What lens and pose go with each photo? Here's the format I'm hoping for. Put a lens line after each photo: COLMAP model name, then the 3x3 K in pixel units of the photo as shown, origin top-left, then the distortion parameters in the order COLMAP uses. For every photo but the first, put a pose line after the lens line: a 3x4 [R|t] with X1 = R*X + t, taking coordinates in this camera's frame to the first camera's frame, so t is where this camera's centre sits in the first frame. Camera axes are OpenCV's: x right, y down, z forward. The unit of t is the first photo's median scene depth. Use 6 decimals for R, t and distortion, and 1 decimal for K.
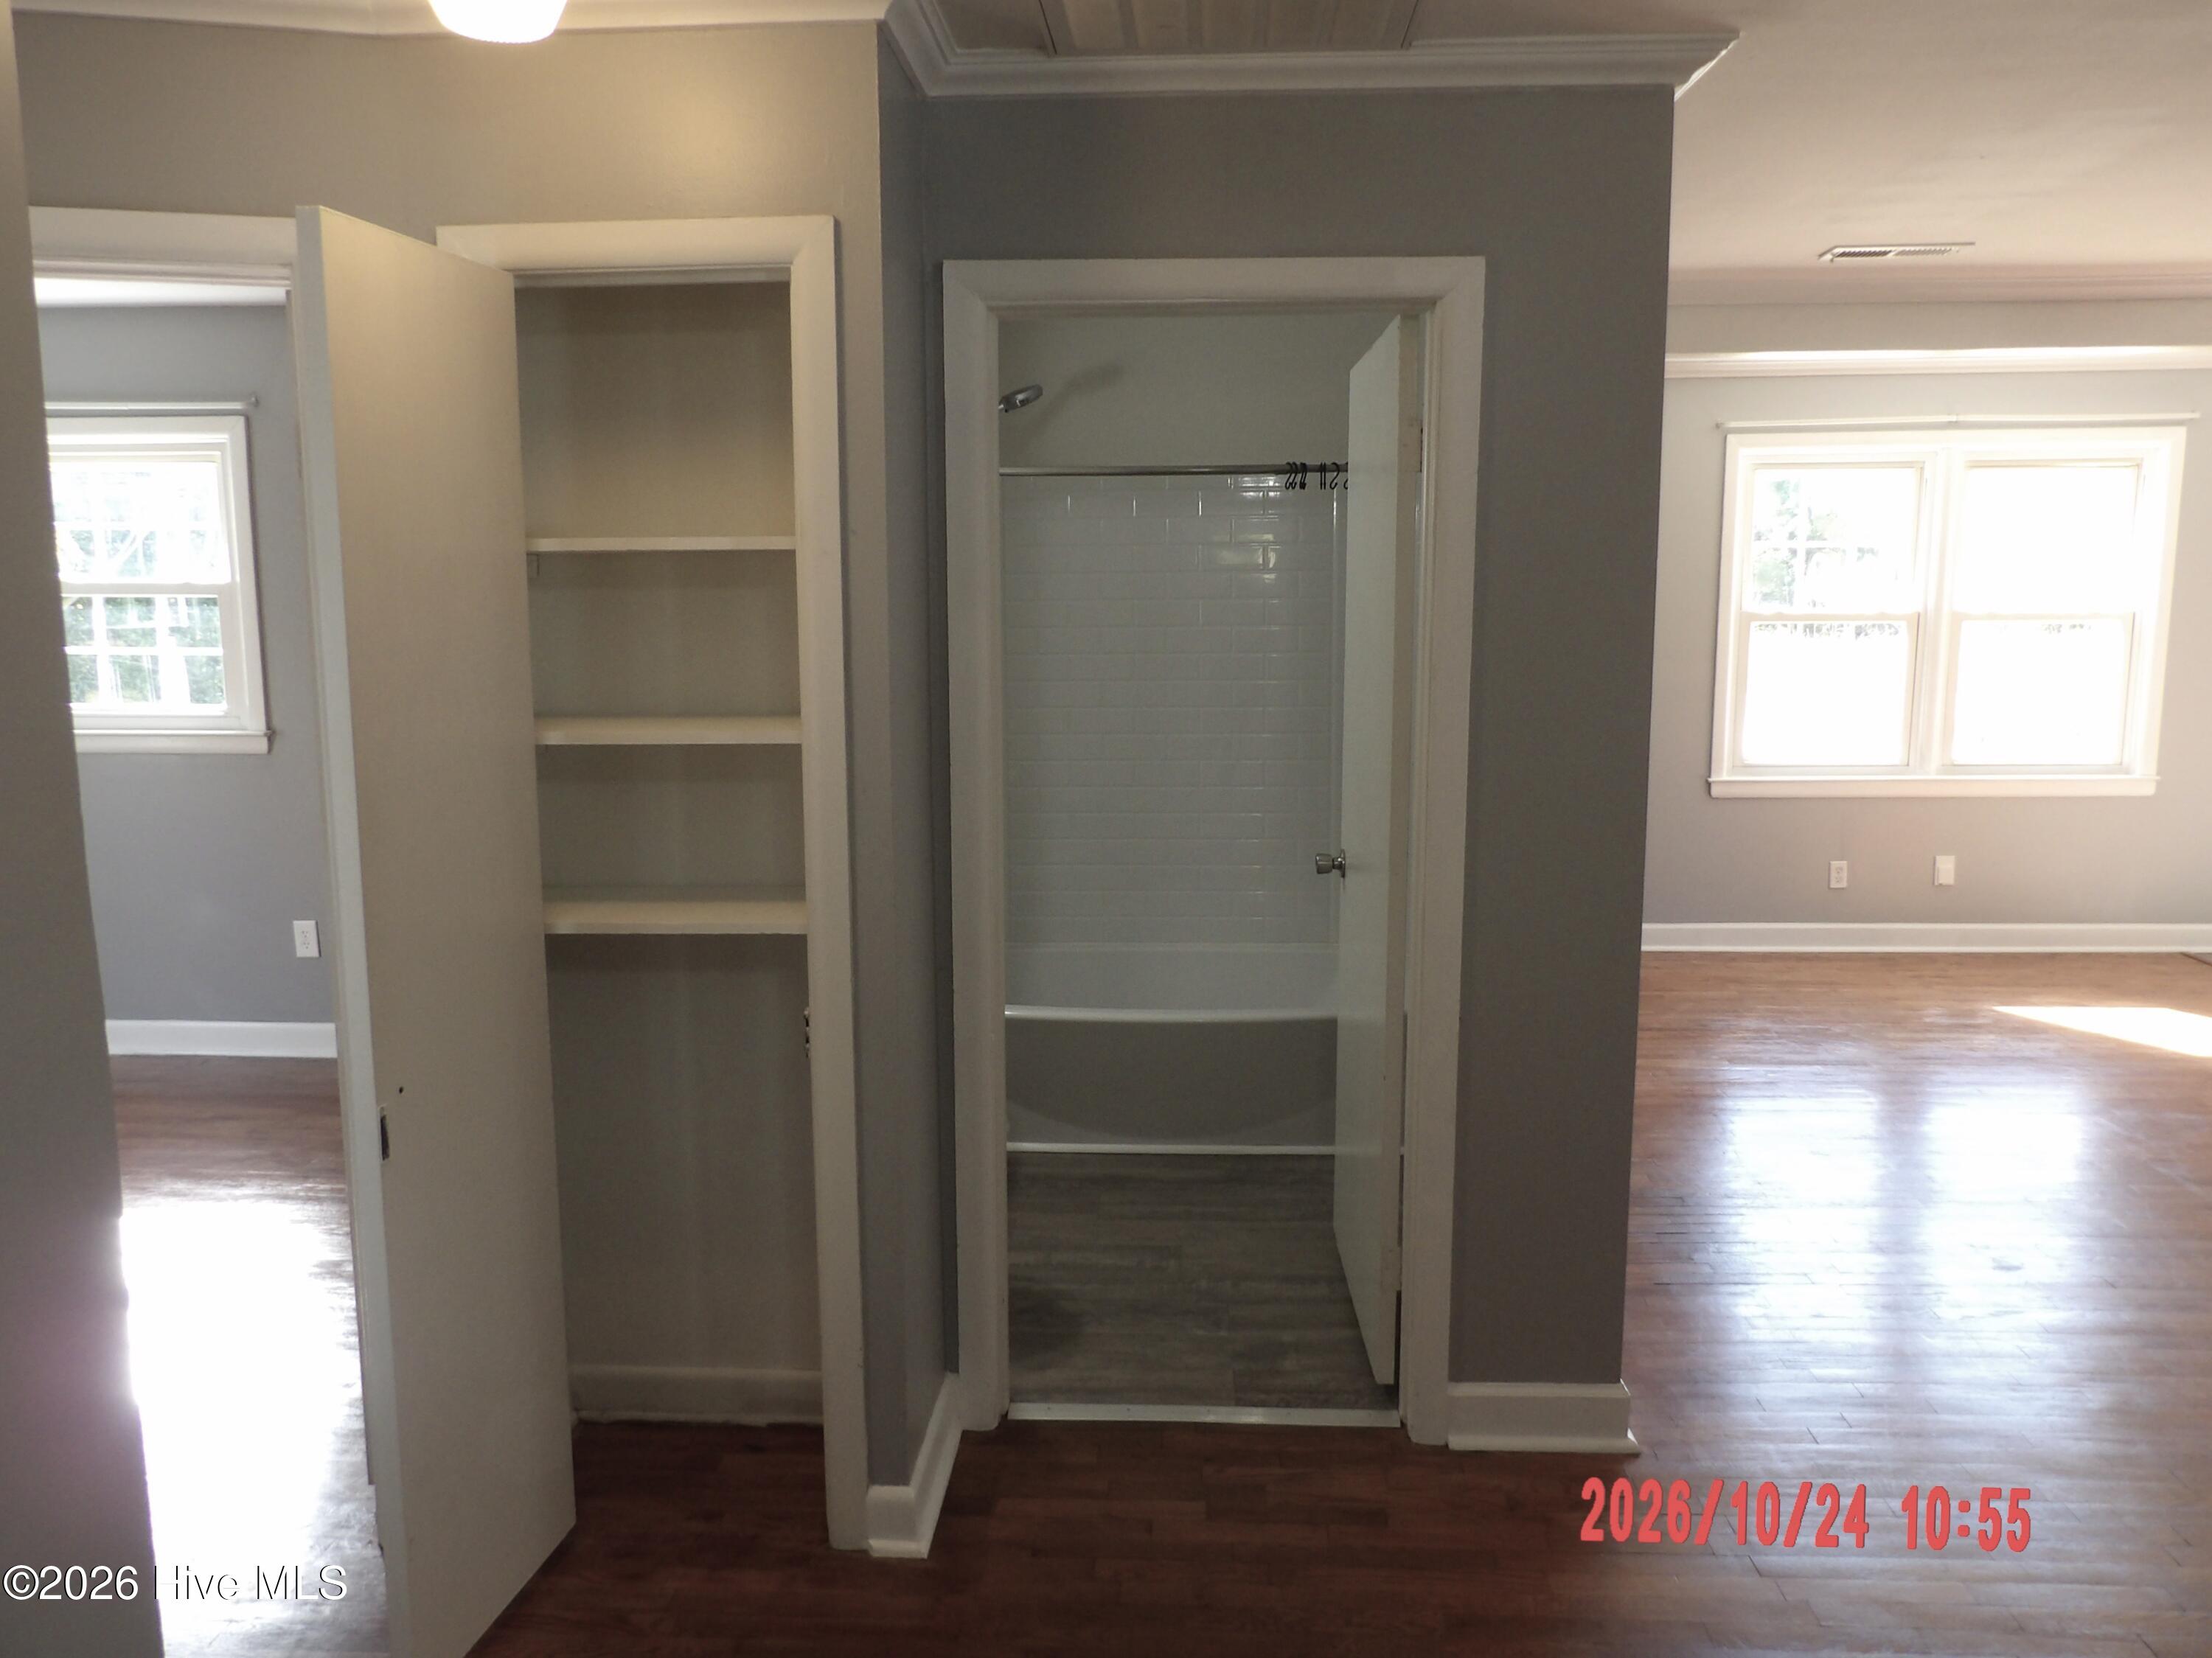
lens RADIAL K [[1597.1, 0, 1093.8], [0, 1597.1, 819.6], [0, 0, 1]] dist [-0.024852, 0.030525]
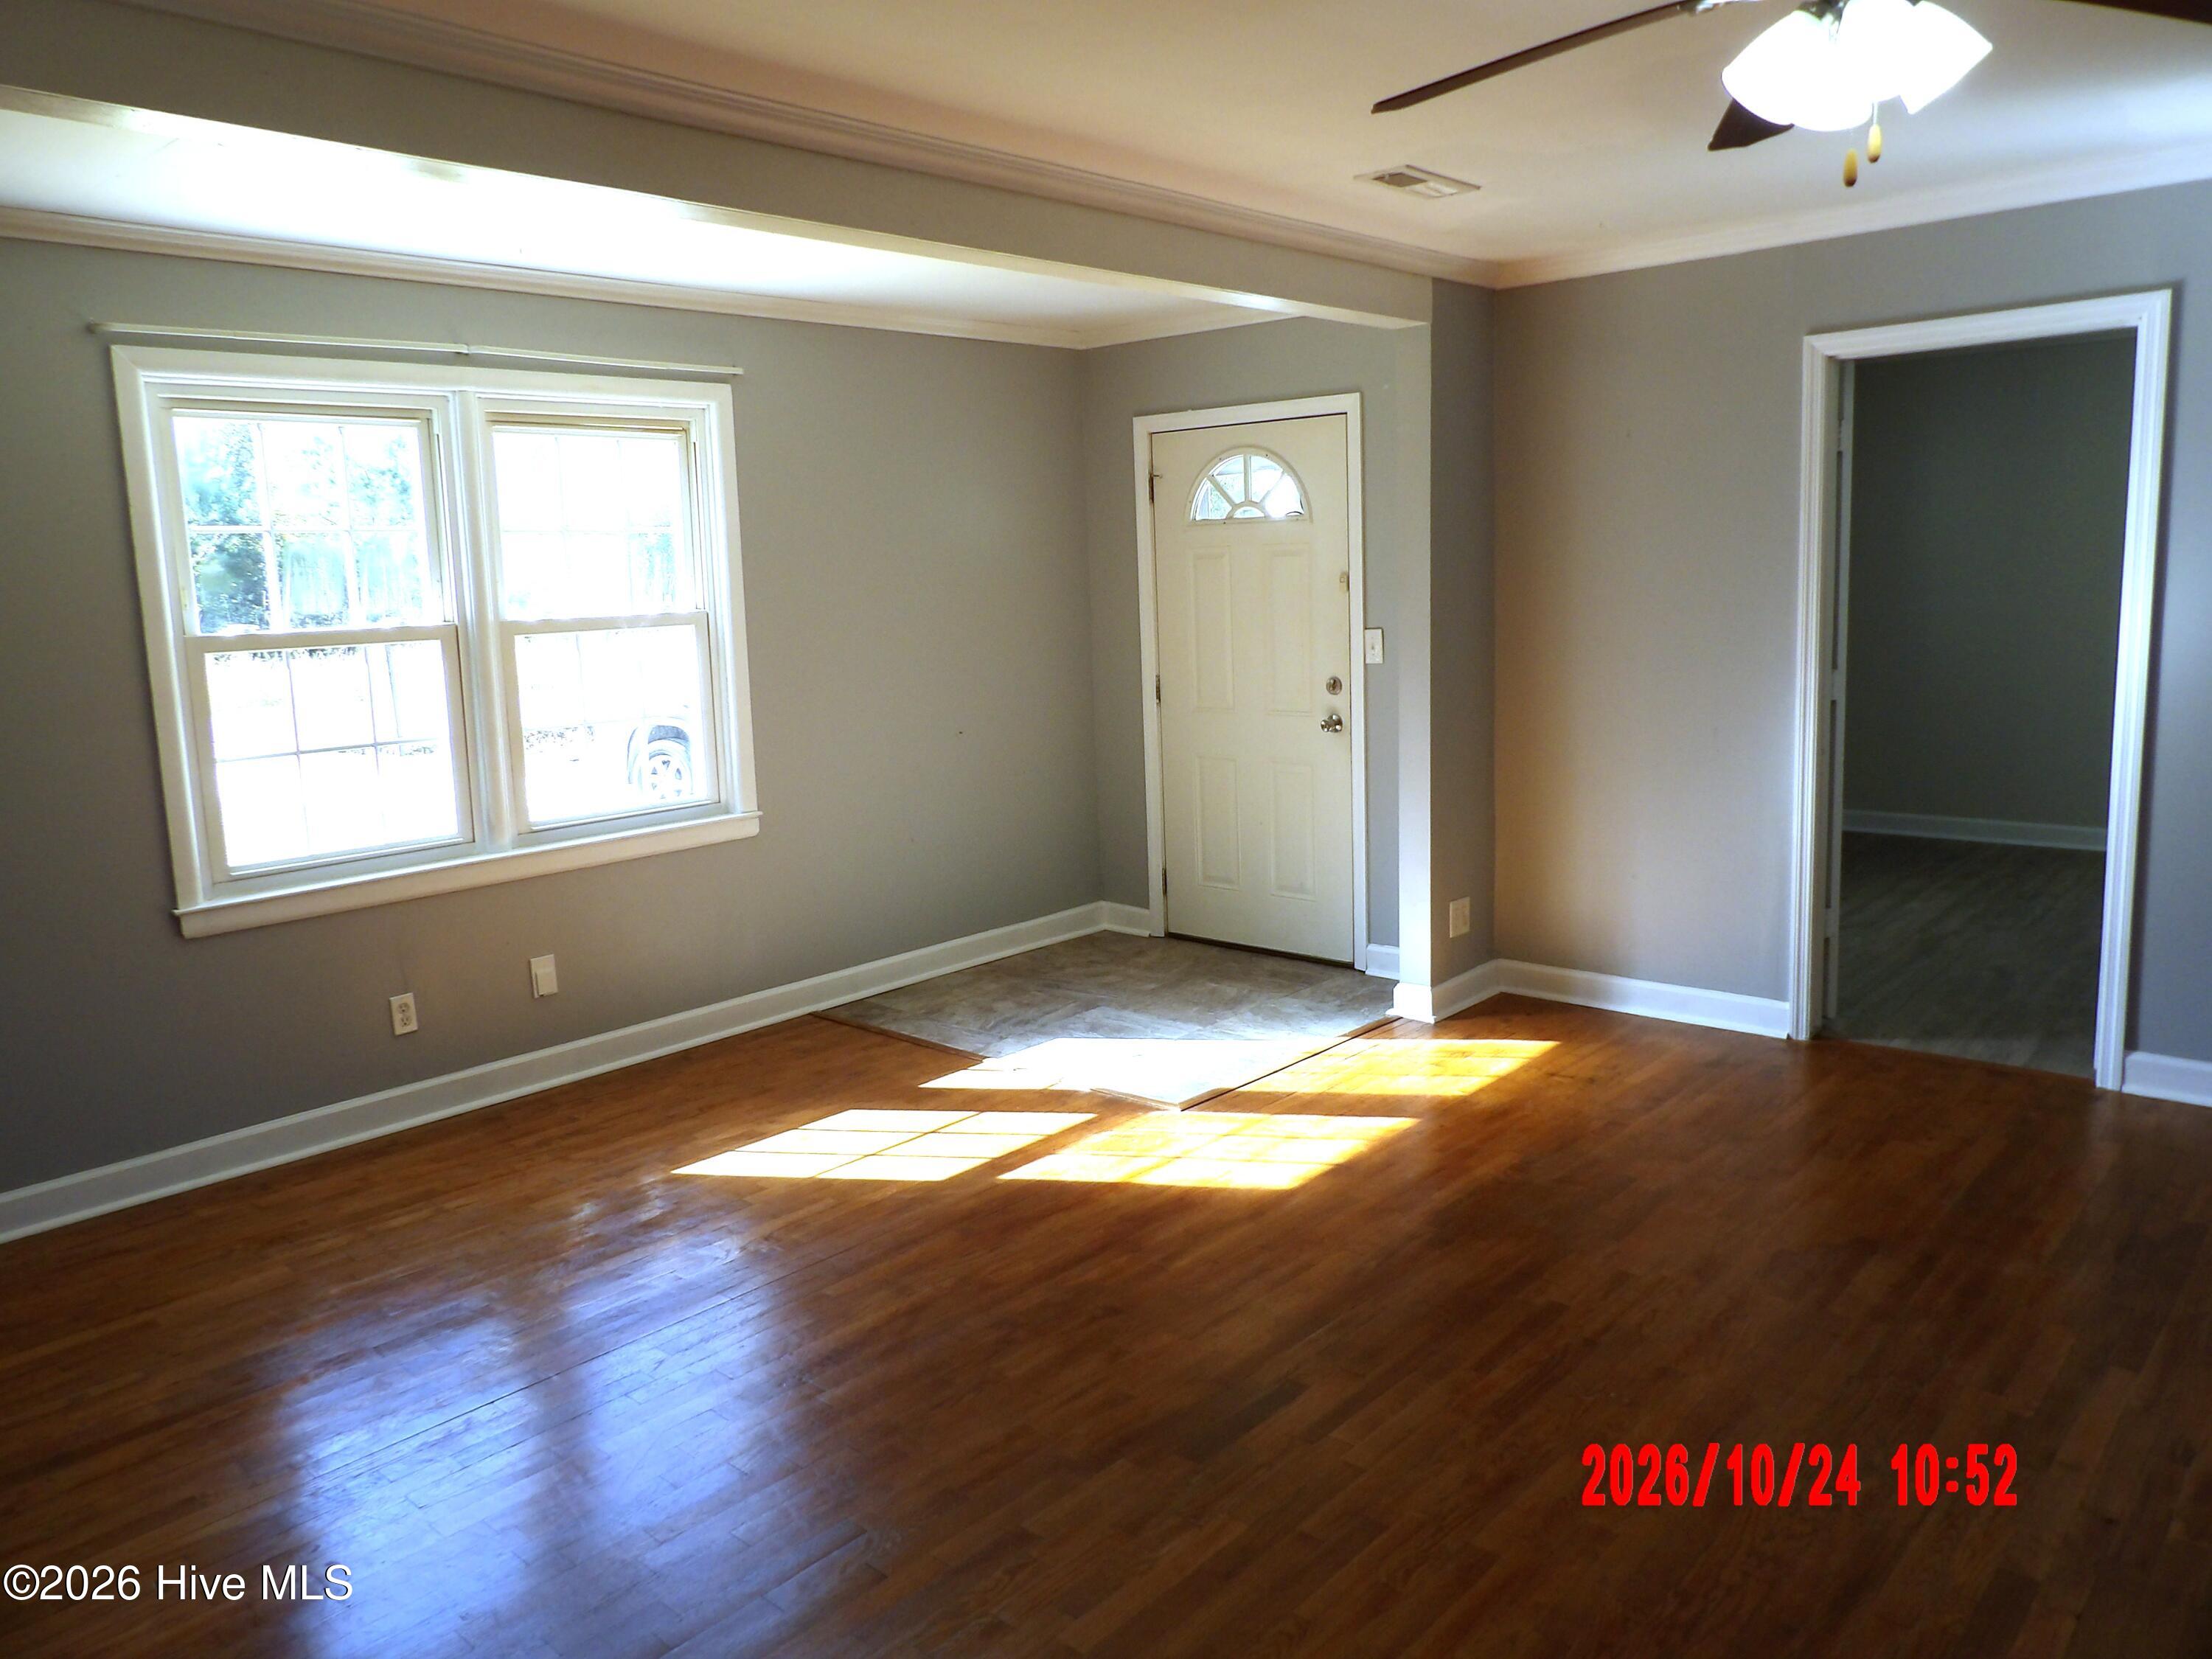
lens RADIAL K [[1597.2, 0, 1102.7], [0, 1597.2, 808.7], [0, 0, 1]] dist [-0.024852, 0.030525]
pose [[0.625640, -0.130687, 0.769088, 0.146019], [0.137361, 0.988920, 0.056302, -0.050247], [-0.767924, 0.070418, 0.636659, 0.337125]]
